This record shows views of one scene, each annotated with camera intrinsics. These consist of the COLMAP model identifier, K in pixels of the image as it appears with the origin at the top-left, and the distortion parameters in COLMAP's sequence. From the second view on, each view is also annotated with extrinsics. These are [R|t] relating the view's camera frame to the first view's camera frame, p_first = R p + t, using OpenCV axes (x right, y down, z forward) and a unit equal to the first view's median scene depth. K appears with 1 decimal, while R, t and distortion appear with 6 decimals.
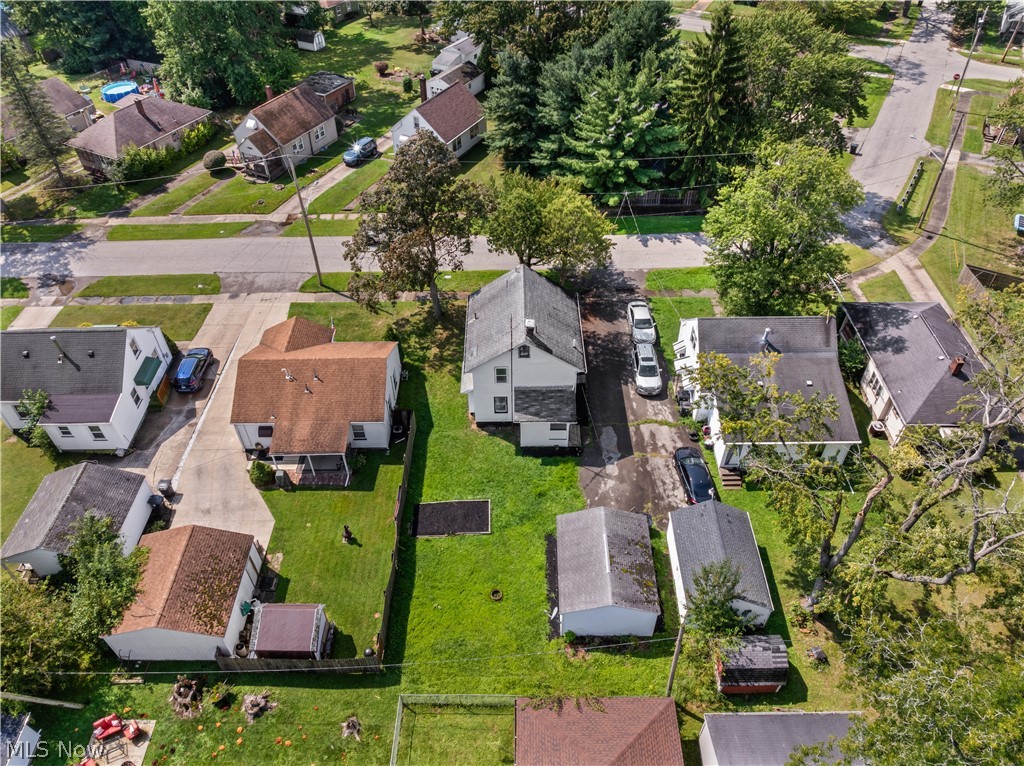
lens RADIAL K [[726.7, 0, 515.7], [0, 726.7, 379.3], [0, 0, 1]] dist [-0.044307, -0.000947]
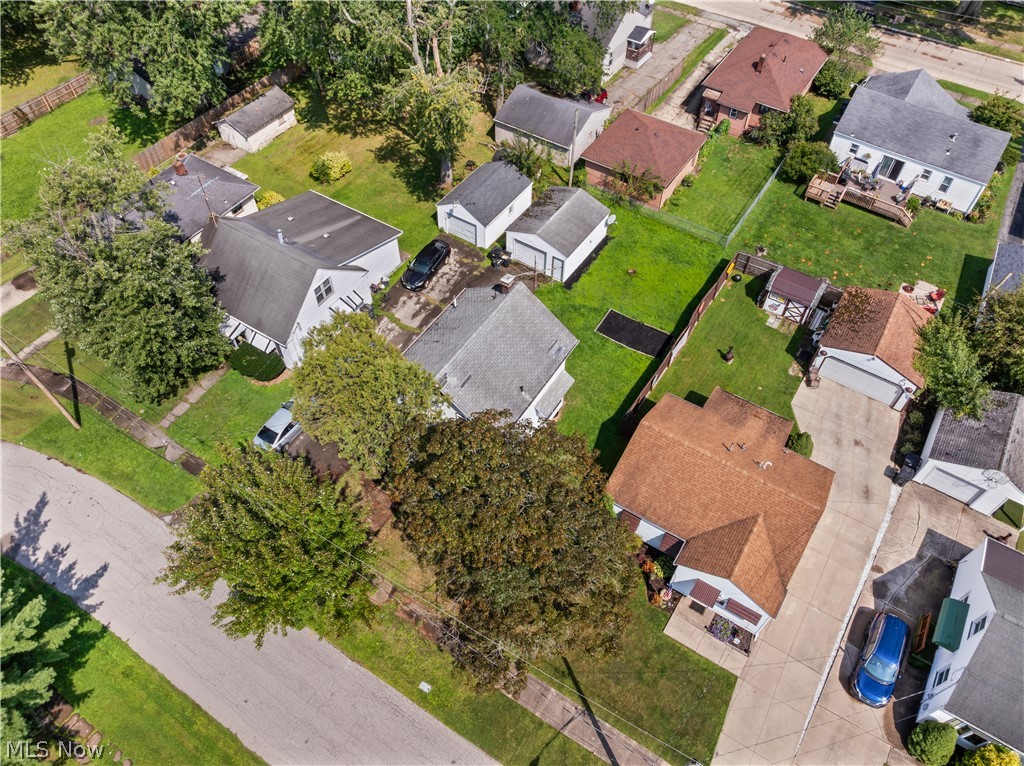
lens RADIAL K [[726.7, 0, 515.7], [0, 726.7, 379.3], [0, 0, 1]] dist [-0.044307, -0.000947]
pose [[-0.838793, -0.425300, 0.339921, -0.311450], [0.375412, 0.000388, 0.926858, -0.814337], [-0.394324, 0.905052, 0.159337, 0.880748]]
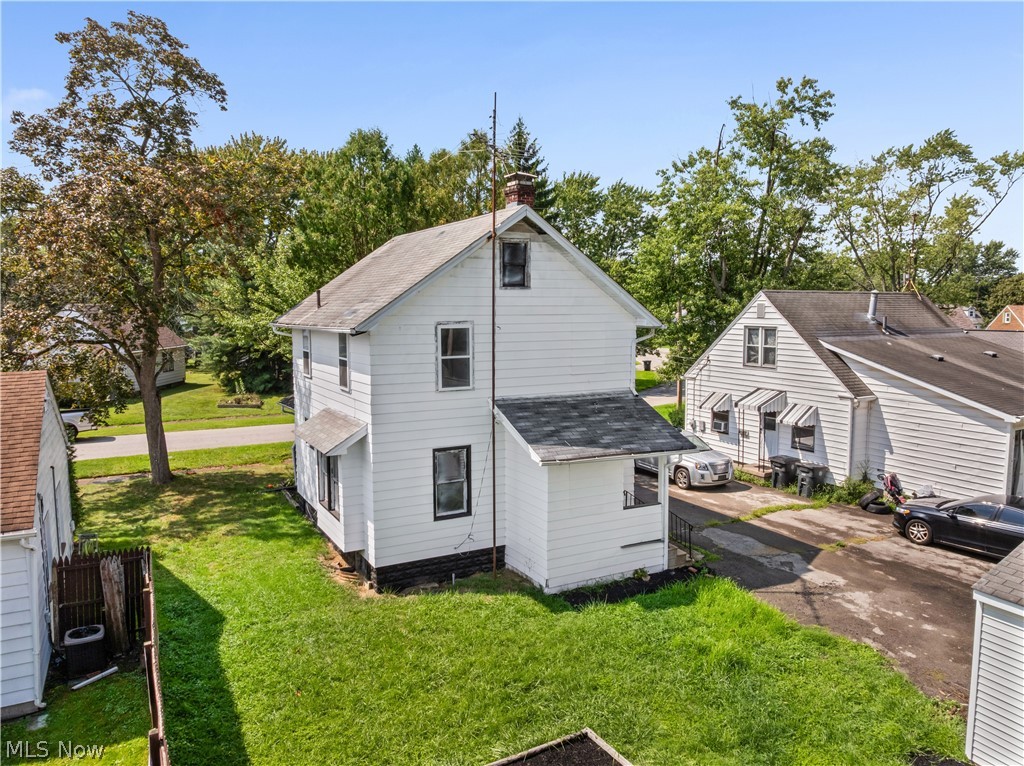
lens RADIAL K [[726.7, 0, 515.7], [0, 726.7, 379.3], [0, 0, 1]] dist [-0.044307, -0.000947]
pose [[0.879302, -0.040400, 0.474548, -0.146823], [0.322451, 0.783792, -0.530750, 0.179639], [-0.350505, 0.619708, 0.702216, 0.735968]]
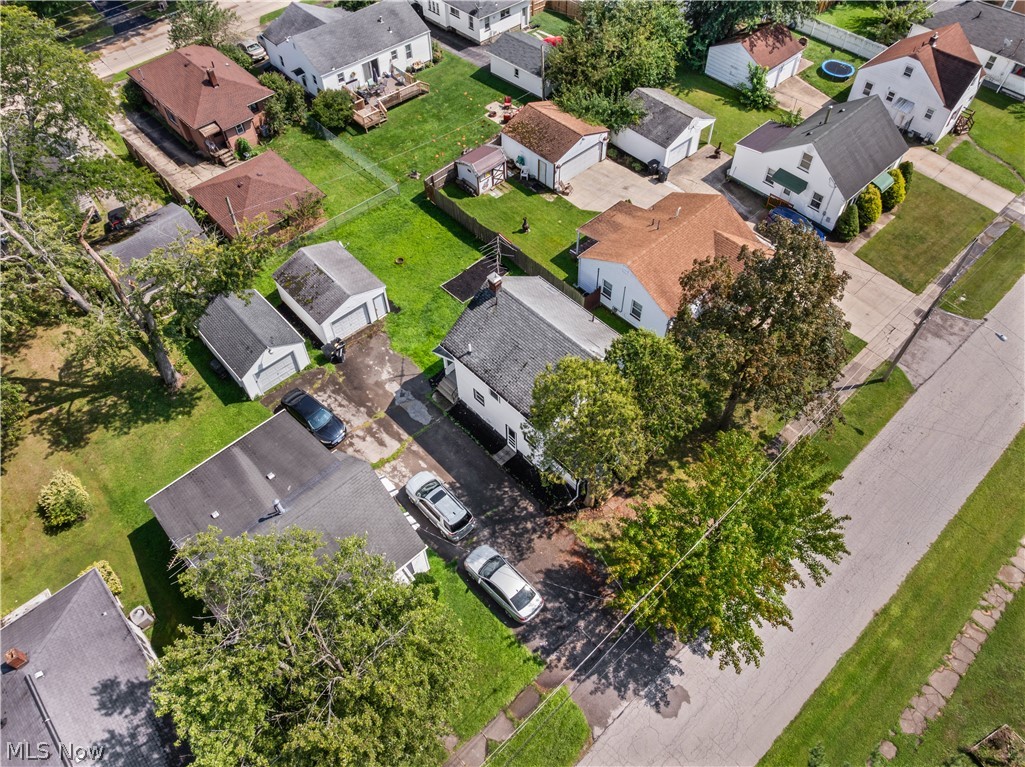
lens RADIAL K [[727.4, 0, 516.2], [0, 727.4, 379.7], [0, 0, 1]] dist [-0.044307, -0.000947]
pose [[-0.735931, 0.546854, -0.399195, 0.383333], [-0.448848, 0.047365, 0.892352, -0.793590], [0.506894, 0.835887, 0.210597, 0.848978]]
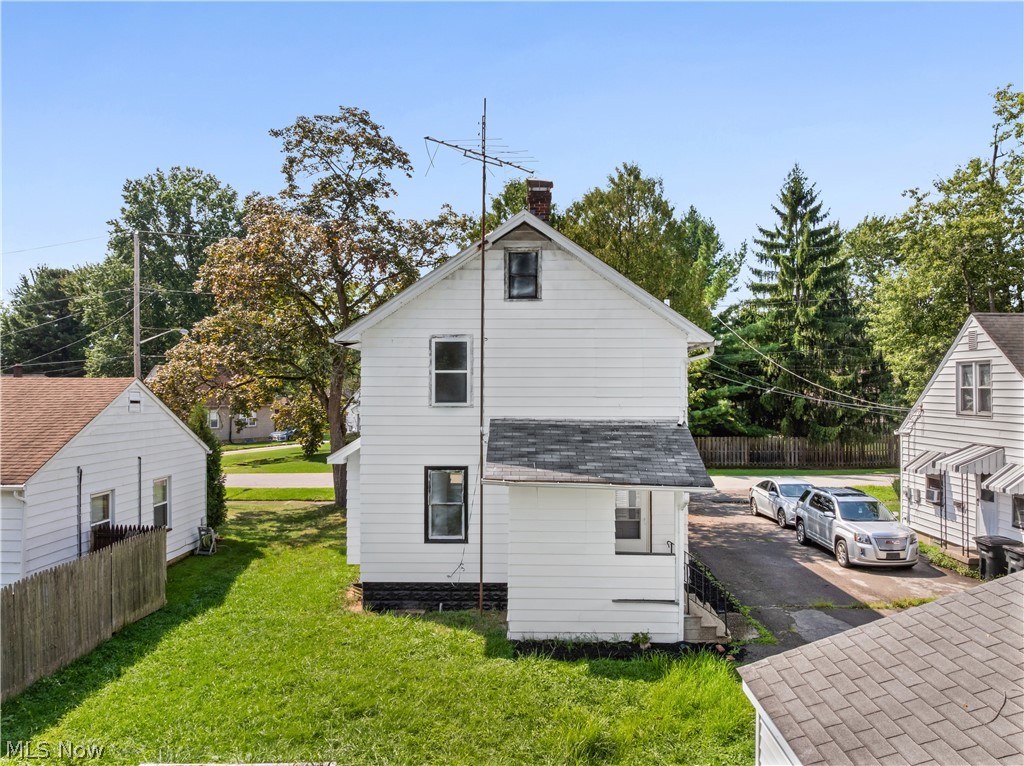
lens RADIAL K [[726.7, 0, 515.7], [0, 726.7, 379.3], [0, 0, 1]] dist [-0.044307, -0.000947]
pose [[0.999851, 0.009829, -0.014201, 0.012857], [-0.016943, 0.717851, -0.695991, 0.209381], [0.003353, 0.696128, 0.717910, 0.745268]]
